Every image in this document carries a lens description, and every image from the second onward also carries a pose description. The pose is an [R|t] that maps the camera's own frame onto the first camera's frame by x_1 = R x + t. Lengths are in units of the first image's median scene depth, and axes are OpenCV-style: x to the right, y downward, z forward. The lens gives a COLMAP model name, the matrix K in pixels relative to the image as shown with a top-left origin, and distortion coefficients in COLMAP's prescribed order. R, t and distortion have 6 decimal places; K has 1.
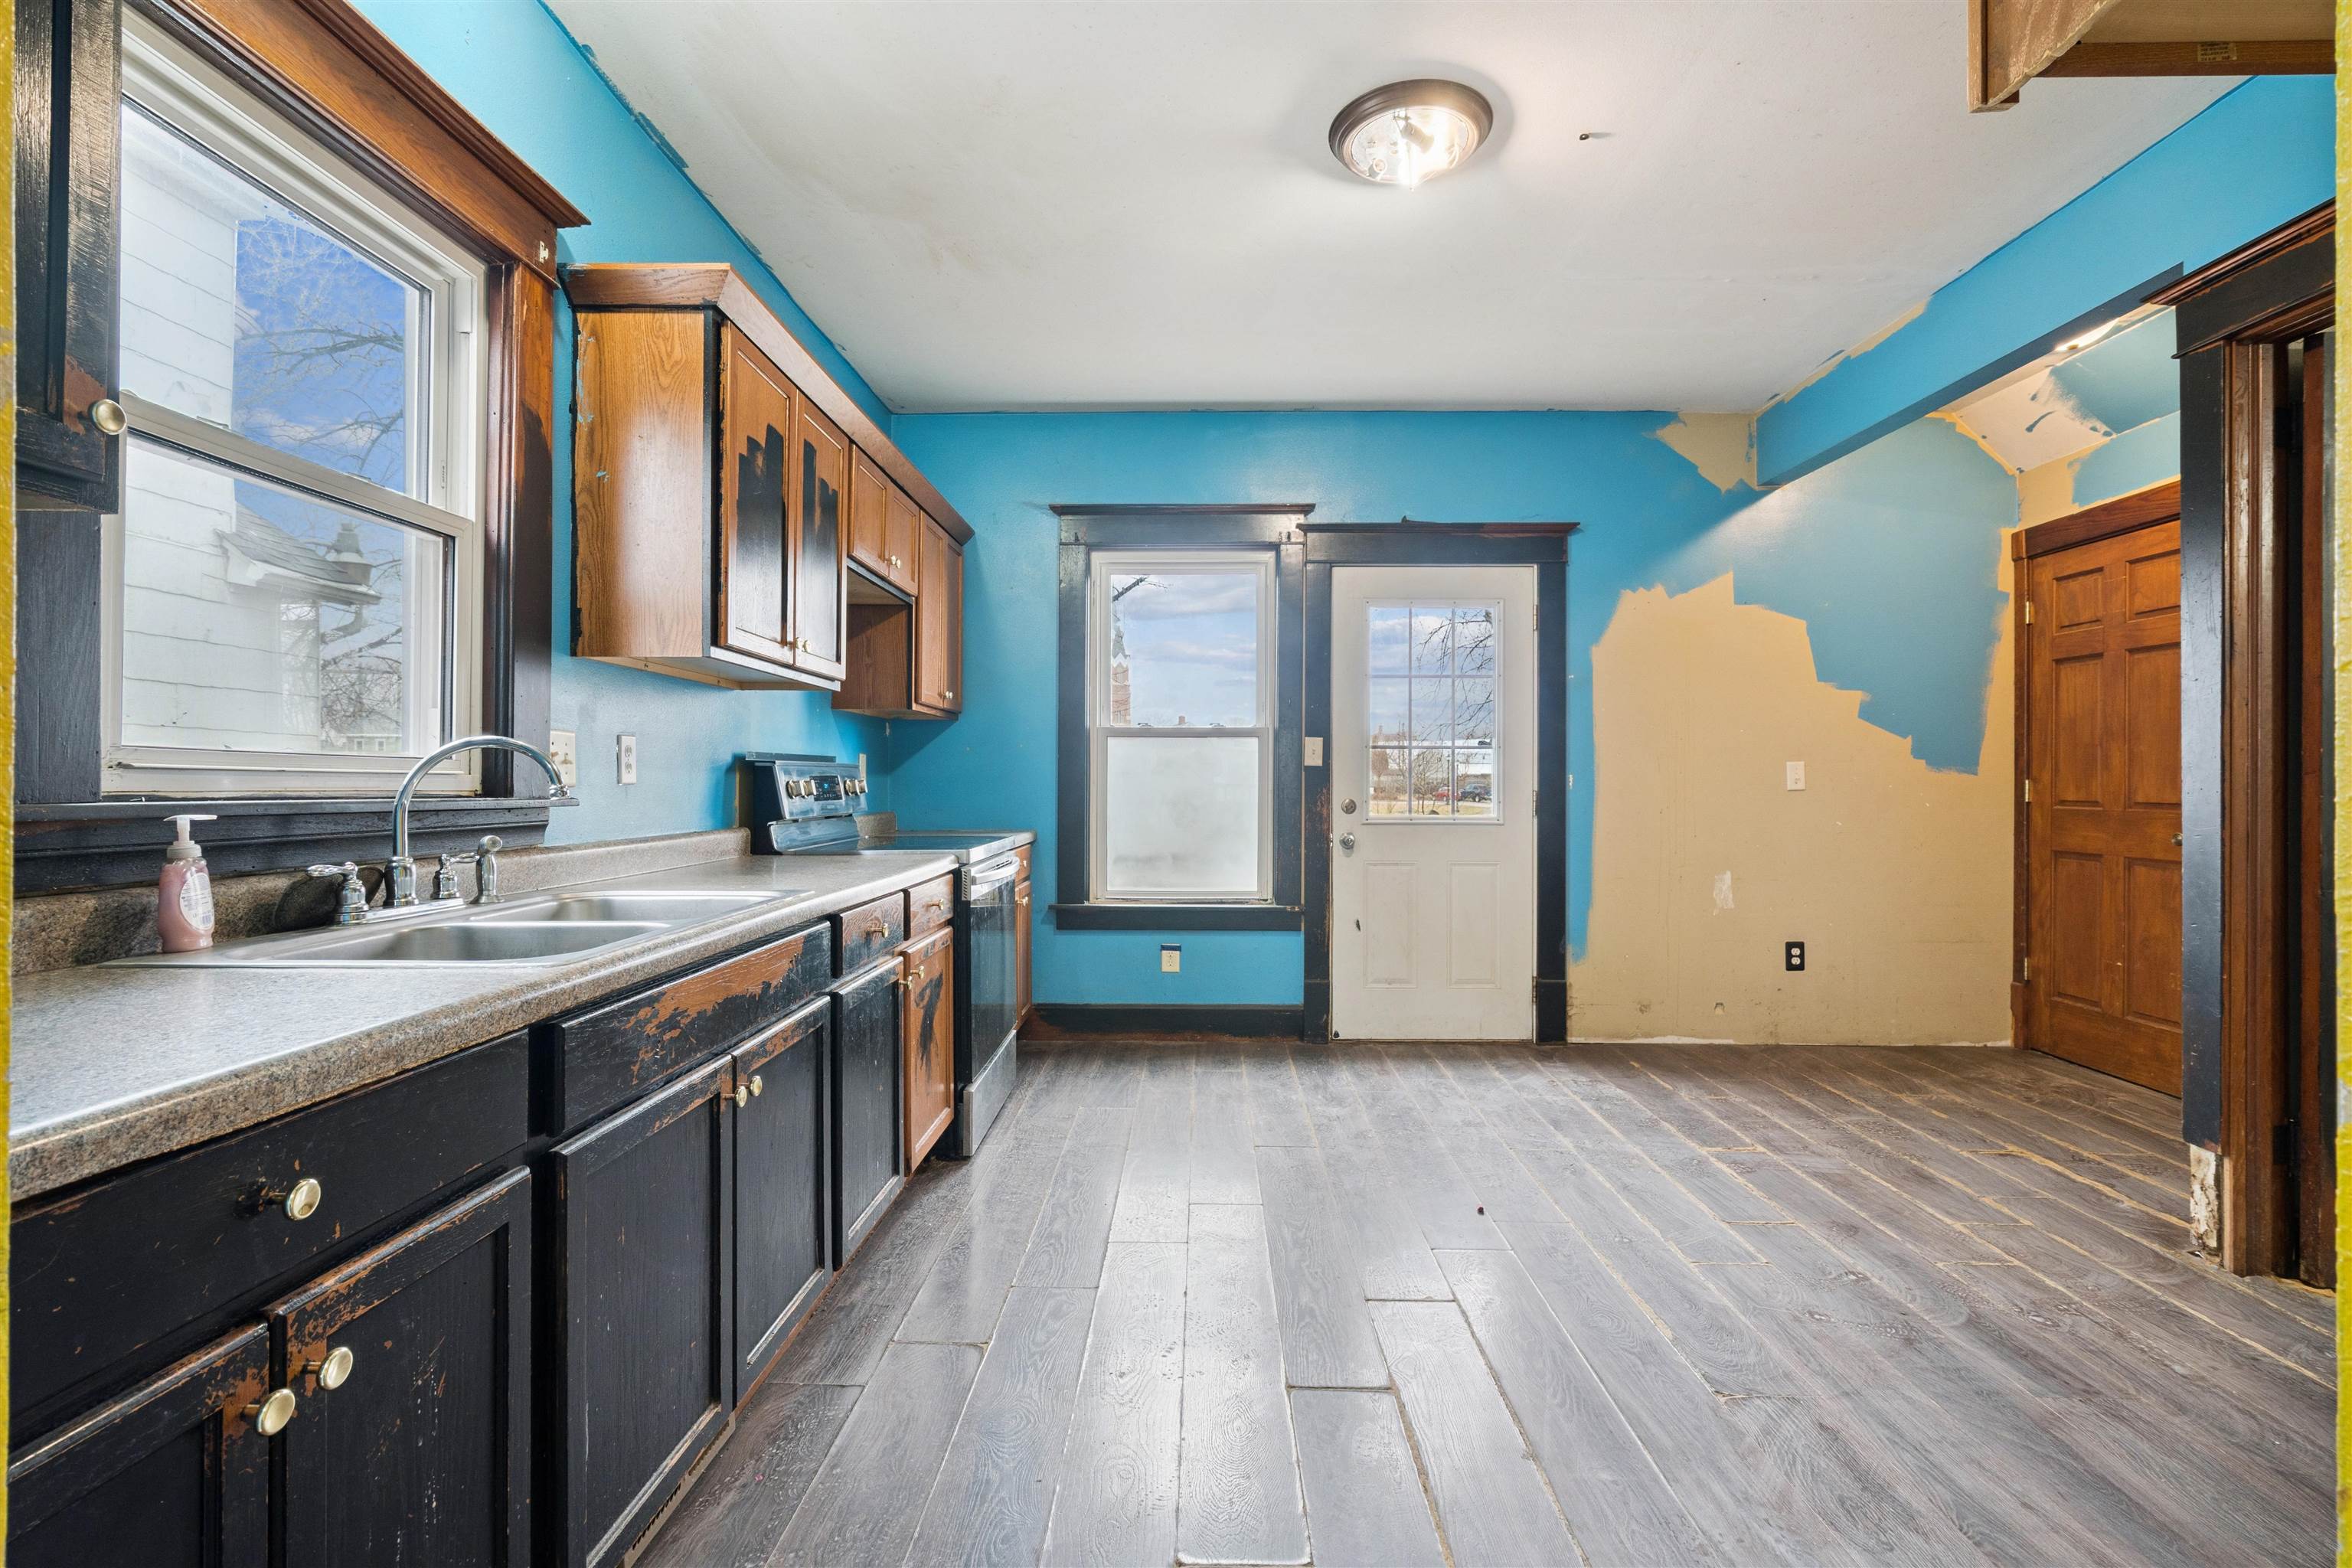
lens RADIAL K [[1060.5, 0, 1172.1], [0, 1060.5, 786.3], [0, 0, 1]] dist [0.000295, -0.000203]
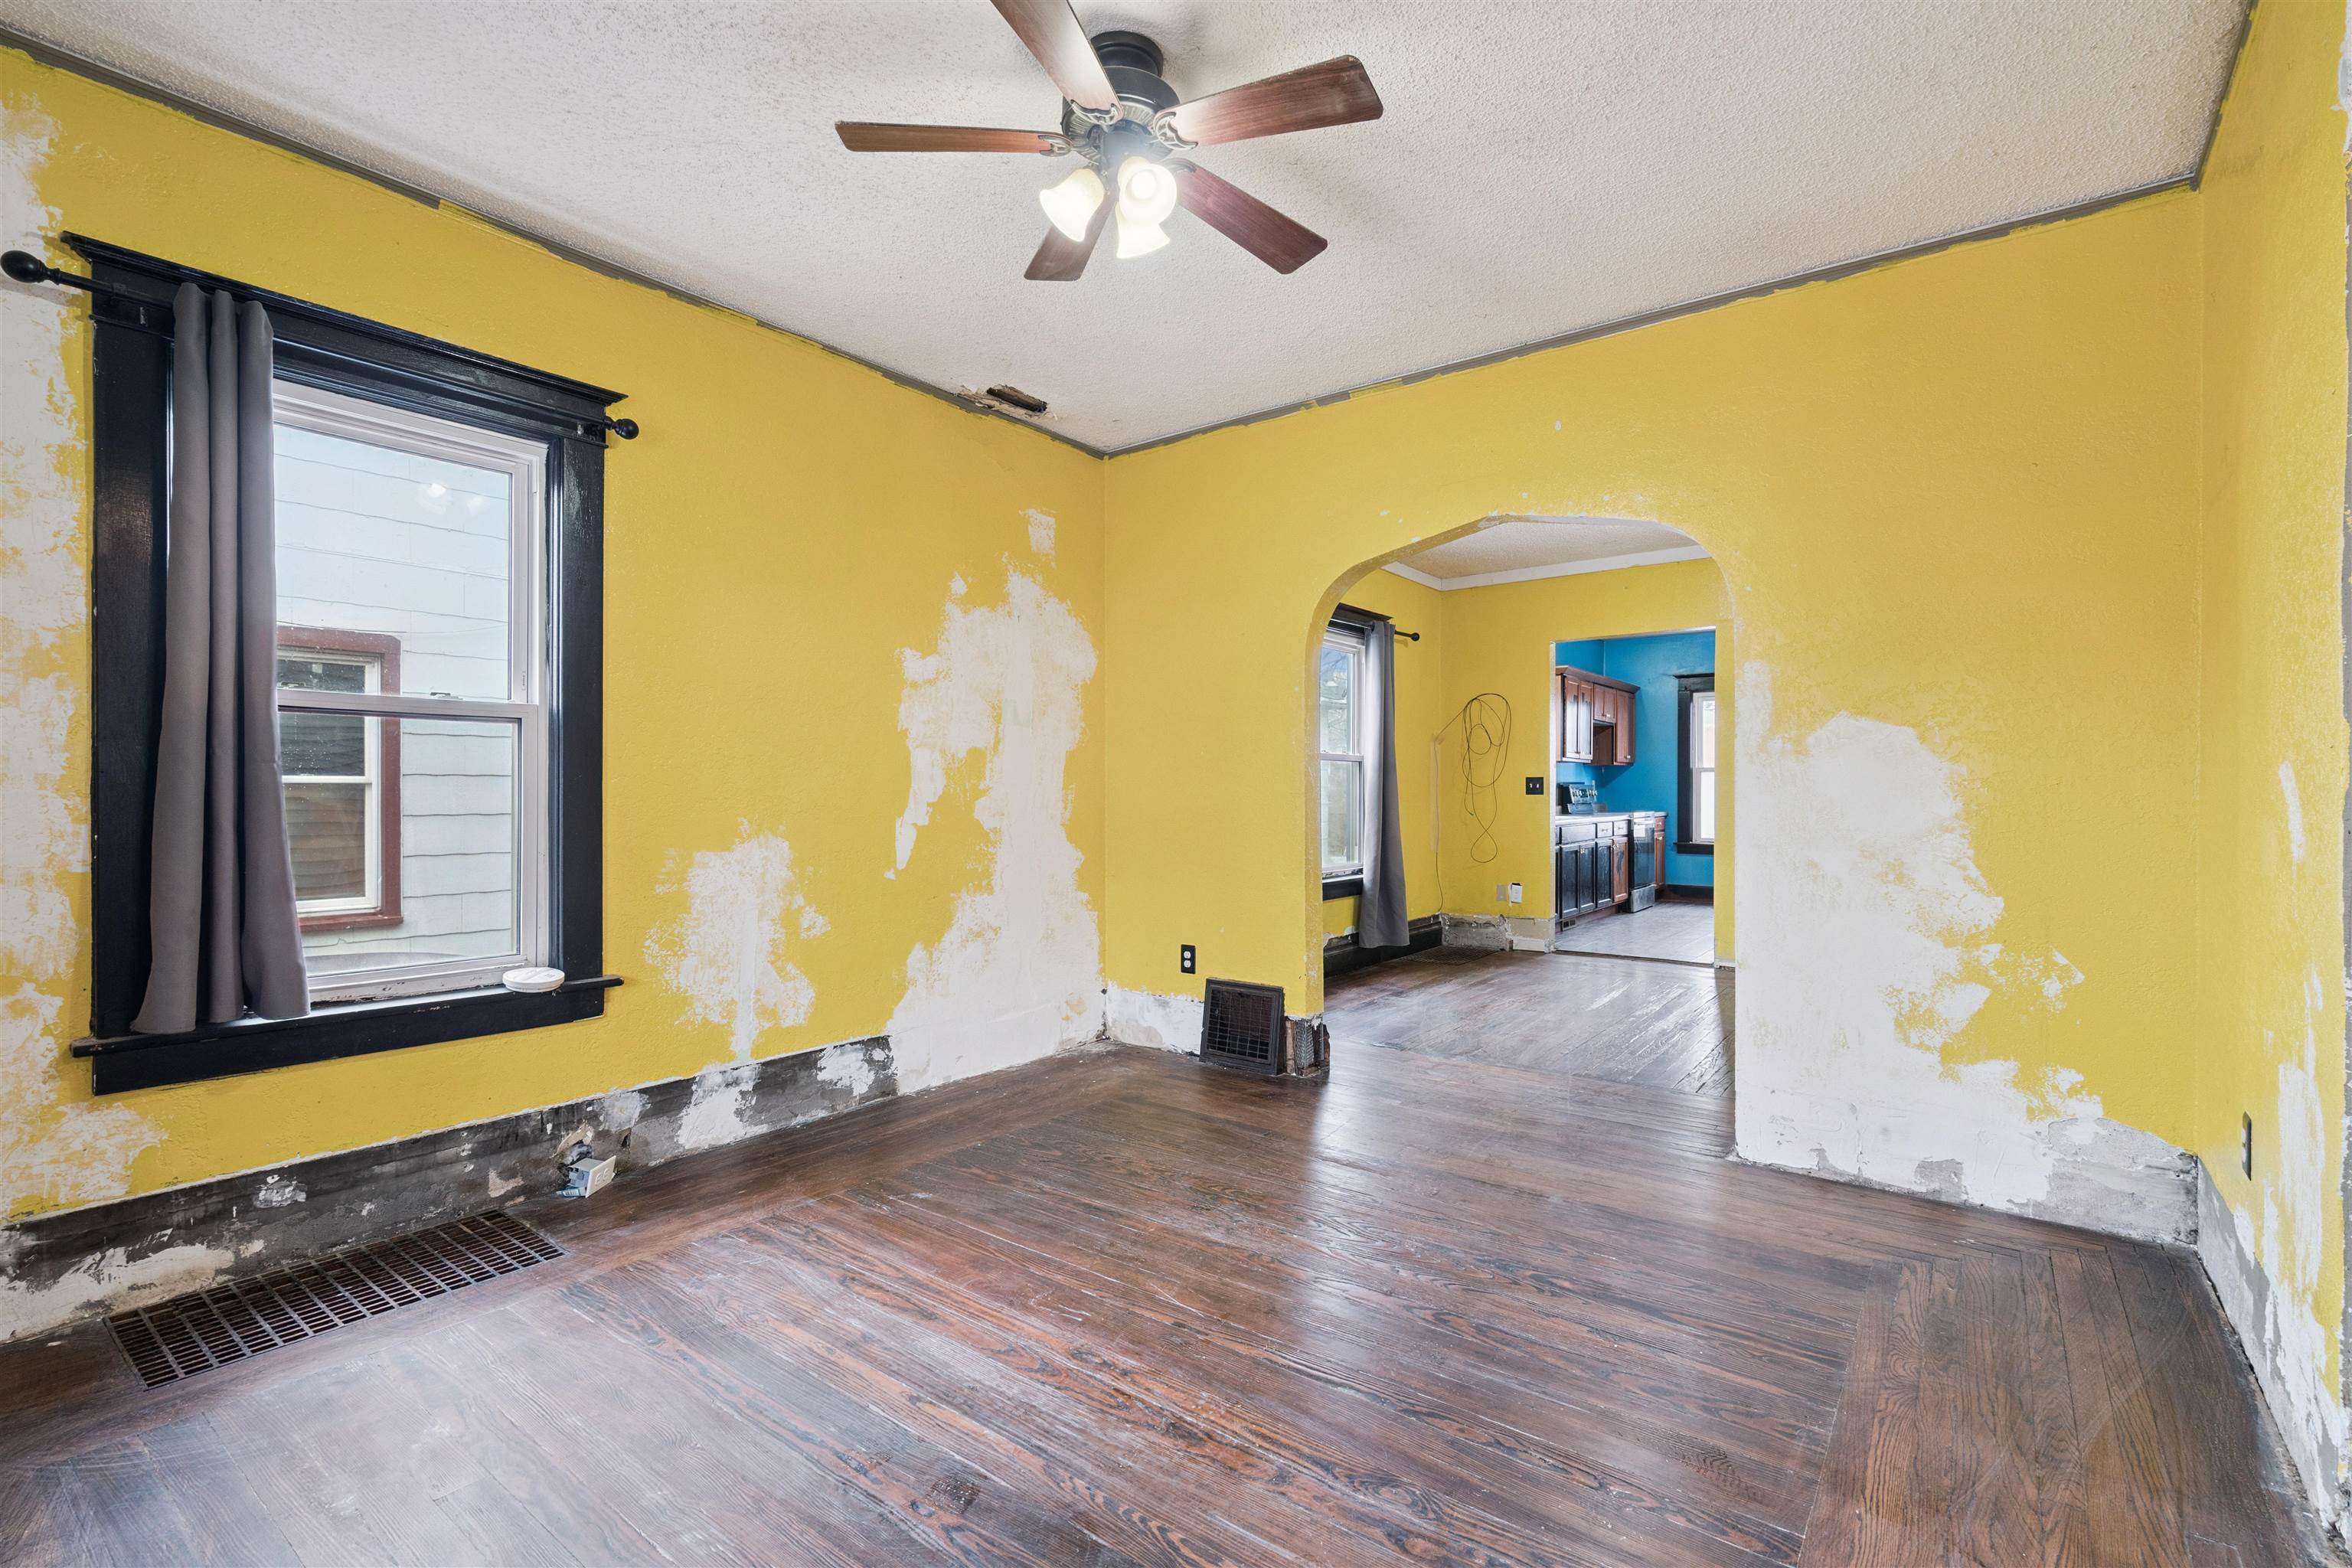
lens RADIAL K [[1060.5, 0, 1173.6], [0, 1060.5, 798.1], [0, 0, 1]] dist [0.000295, -0.000203]
pose [[0.808007, 0.004314, -0.589157, 0.397171], [-0.001212, 0.999983, 0.005659, -0.000882], [0.589172, -0.003859, 0.807999, -1.661024]]
